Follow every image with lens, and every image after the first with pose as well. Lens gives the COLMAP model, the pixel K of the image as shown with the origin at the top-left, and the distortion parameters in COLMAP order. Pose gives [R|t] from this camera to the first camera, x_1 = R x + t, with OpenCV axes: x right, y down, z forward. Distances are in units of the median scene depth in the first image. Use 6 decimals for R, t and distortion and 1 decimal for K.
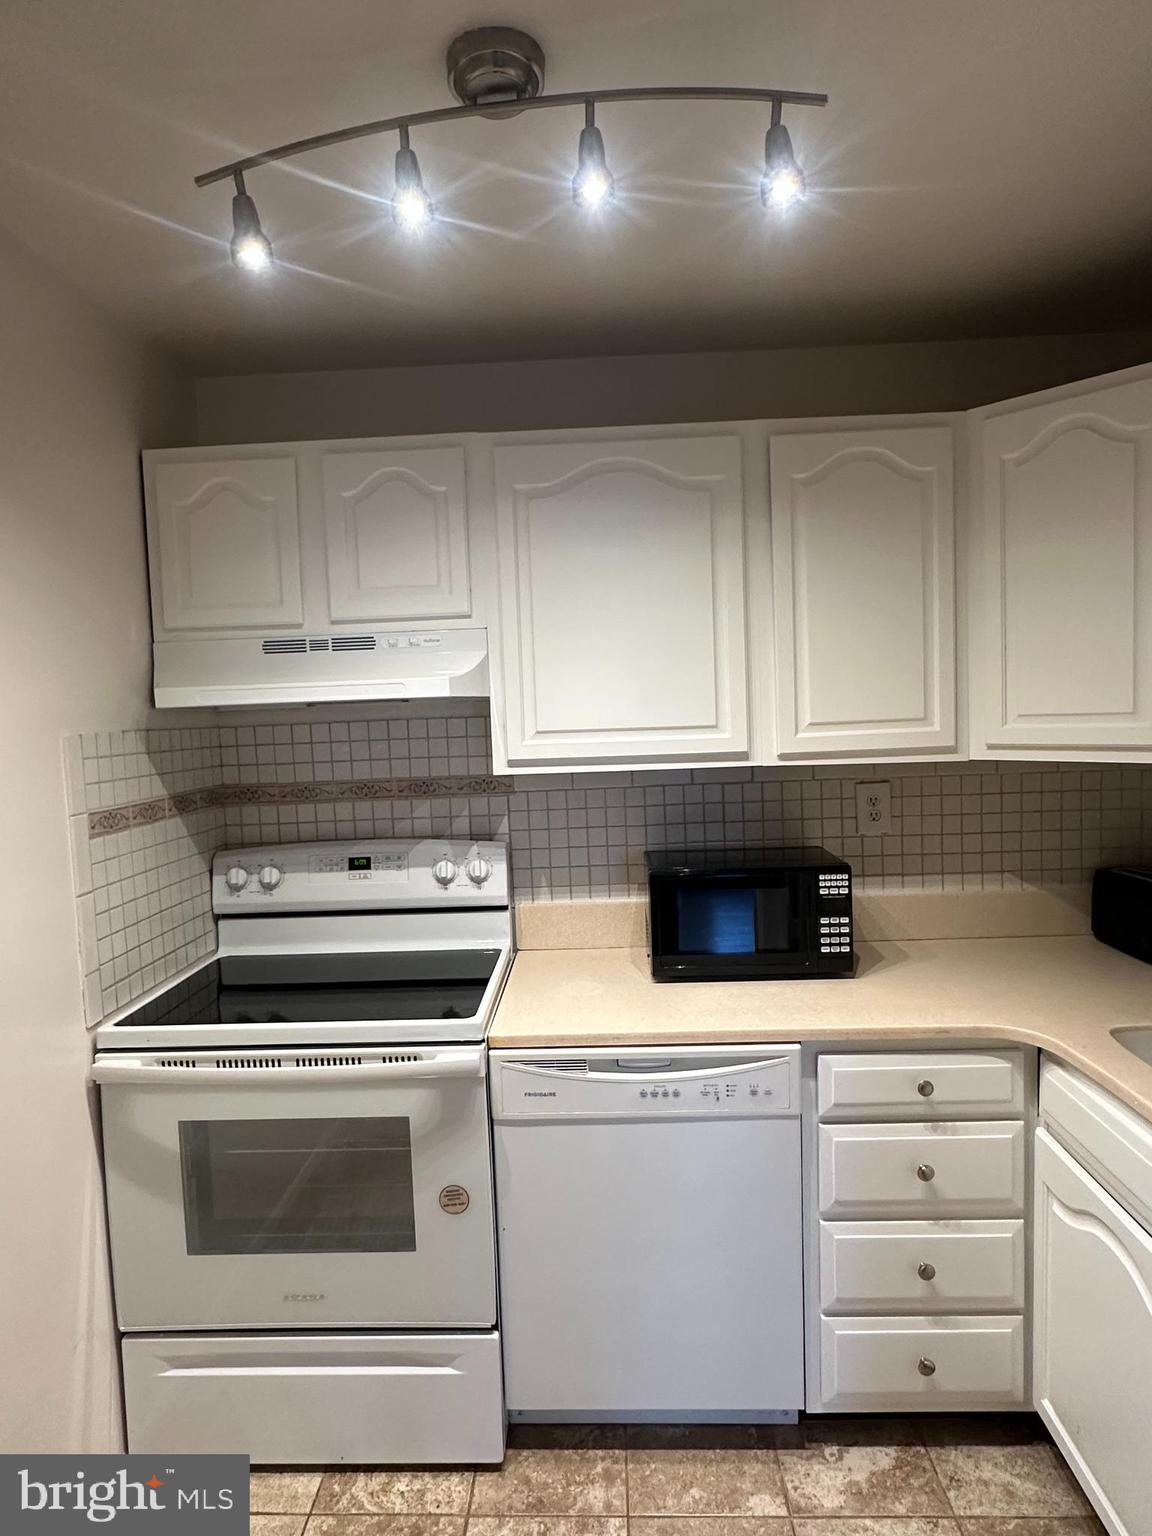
lens RADIAL K [[897.5, 0, 576.0], [0, 897.5, 768.0], [0, 0, 1]] dist [0.000463, 0.001457]
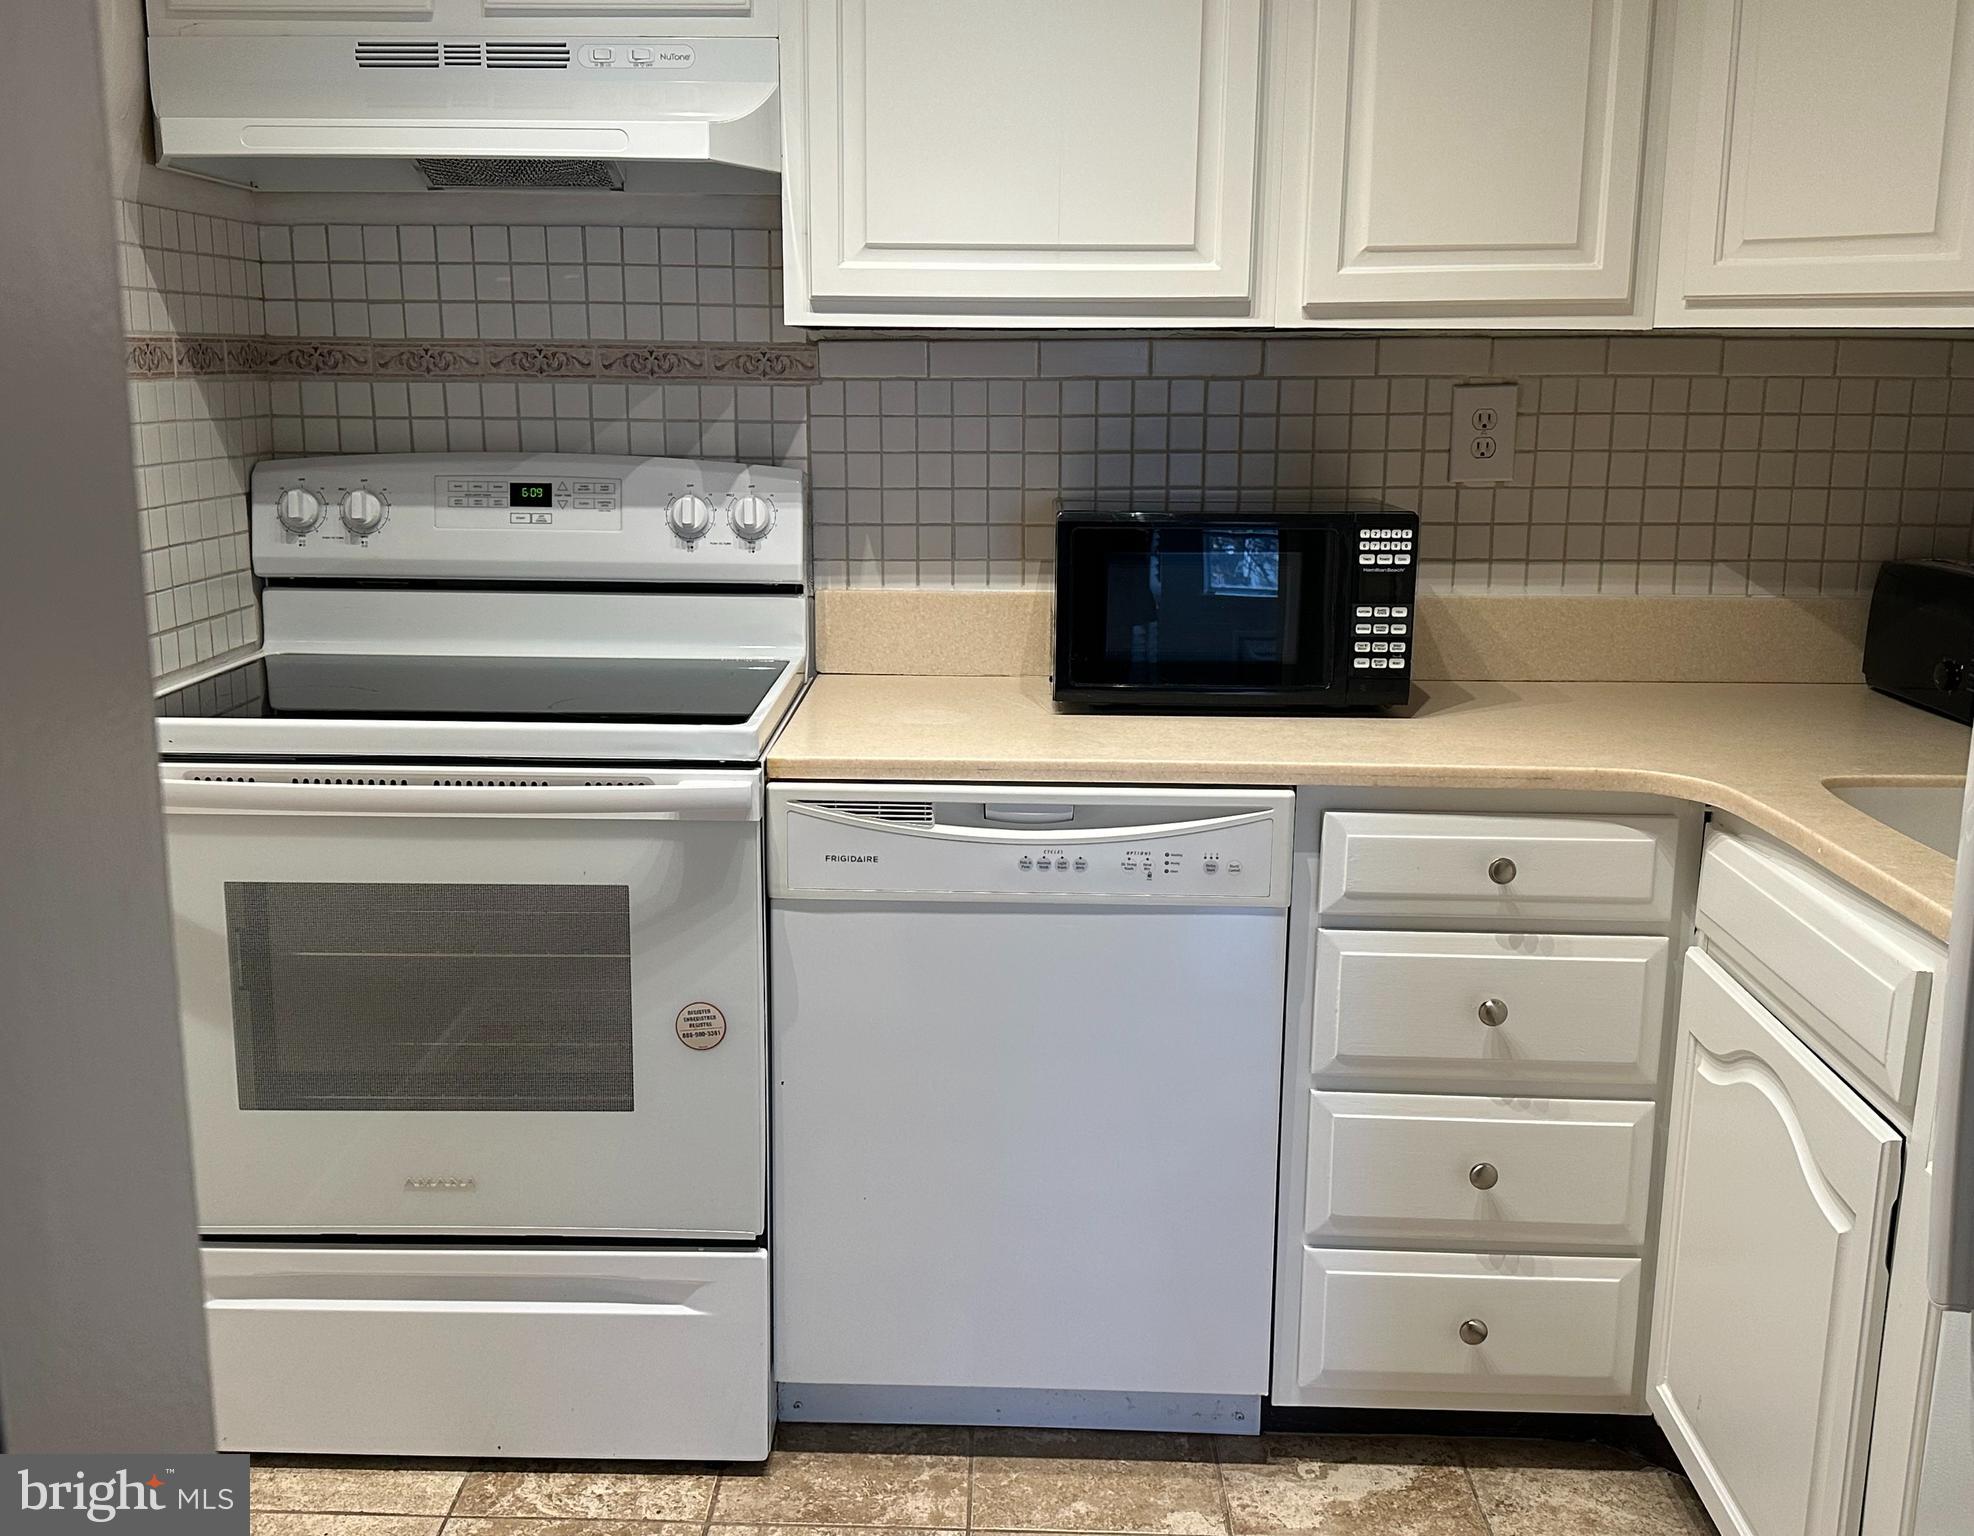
lens RADIAL K [[1940.7, 0, 964.9], [0, 1940.7, 766.1], [0, 0, 1]] dist [0.228511, -0.545031]
pose [[0.999014, 0.041159, 0.016666, 0.010562], [-0.043058, 0.989644, 0.136936, 0.120346], [-0.010858, -0.137518, 0.990440, -0.259079]]
